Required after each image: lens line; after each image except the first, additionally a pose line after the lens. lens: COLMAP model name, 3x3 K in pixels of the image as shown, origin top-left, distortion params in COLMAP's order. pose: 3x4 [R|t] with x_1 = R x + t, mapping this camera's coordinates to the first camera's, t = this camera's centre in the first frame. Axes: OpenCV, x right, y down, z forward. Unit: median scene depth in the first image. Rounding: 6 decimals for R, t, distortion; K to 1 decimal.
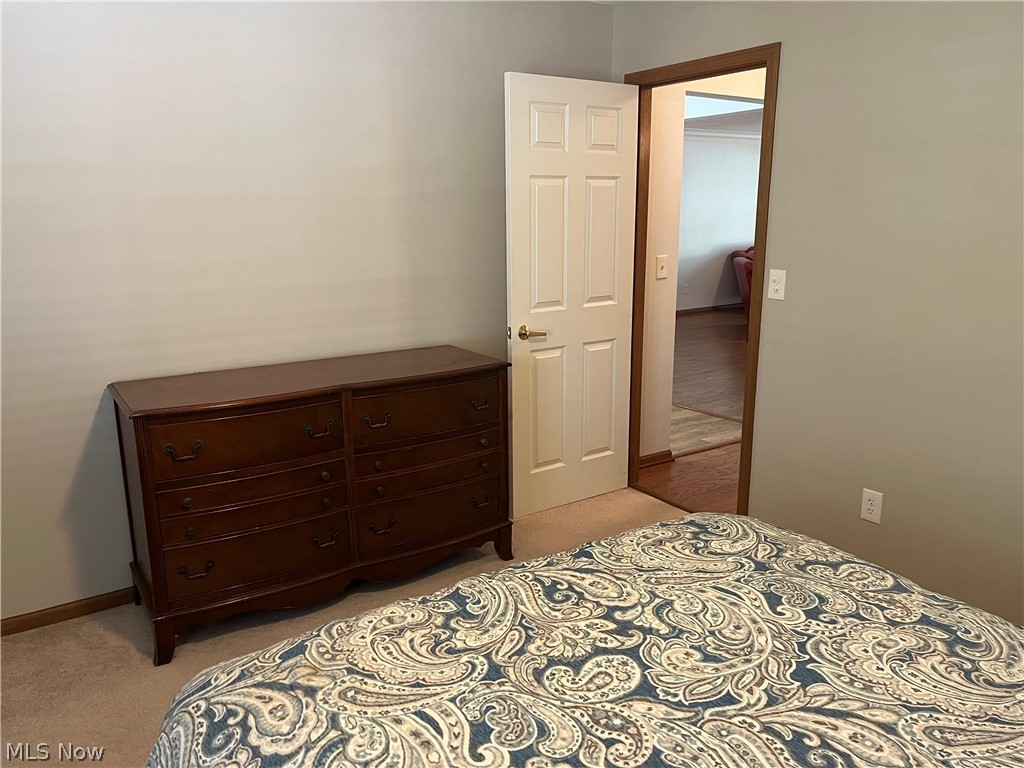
lens RADIAL K [[775.4, 0, 515.7], [0, 775.4, 386.2], [0, 0, 1]] dist [0.070826, -0.095777]
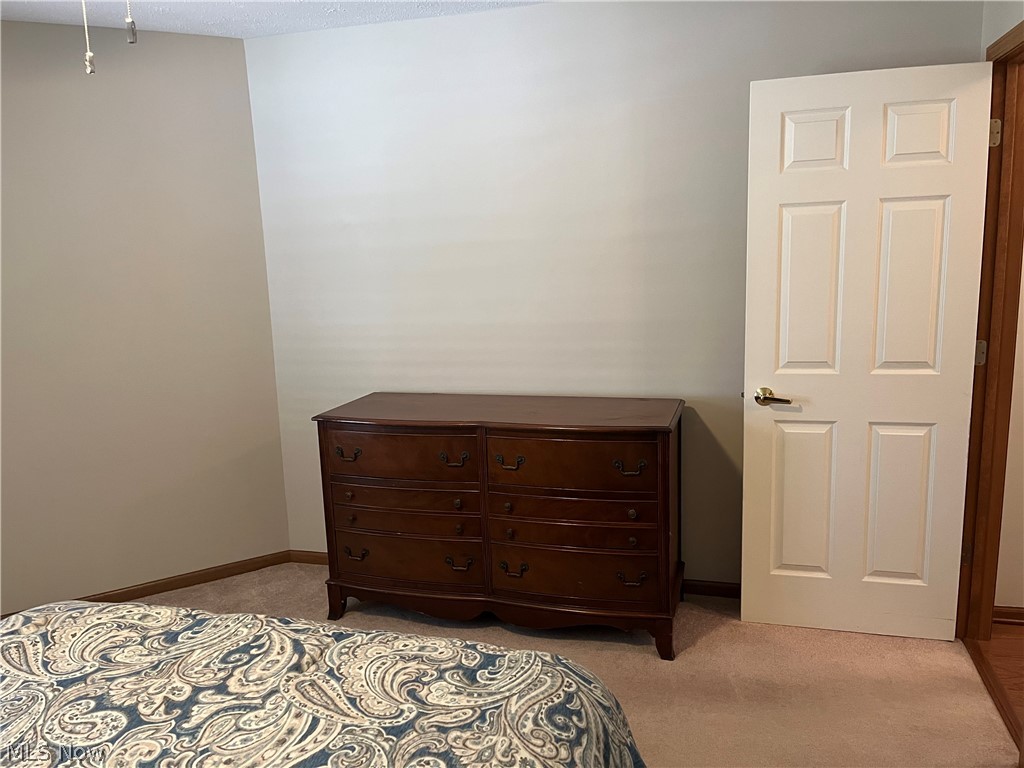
lens RADIAL K [[775.4, 0, 513.7], [0, 775.4, 389.3], [0, 0, 1]] dist [0.070826, -0.095777]
pose [[0.639422, 0.122555, -0.759025, 0.694706], [-0.143115, 0.988933, 0.039112, -0.108058], [0.755418, 0.083619, 0.649885, 0.417101]]
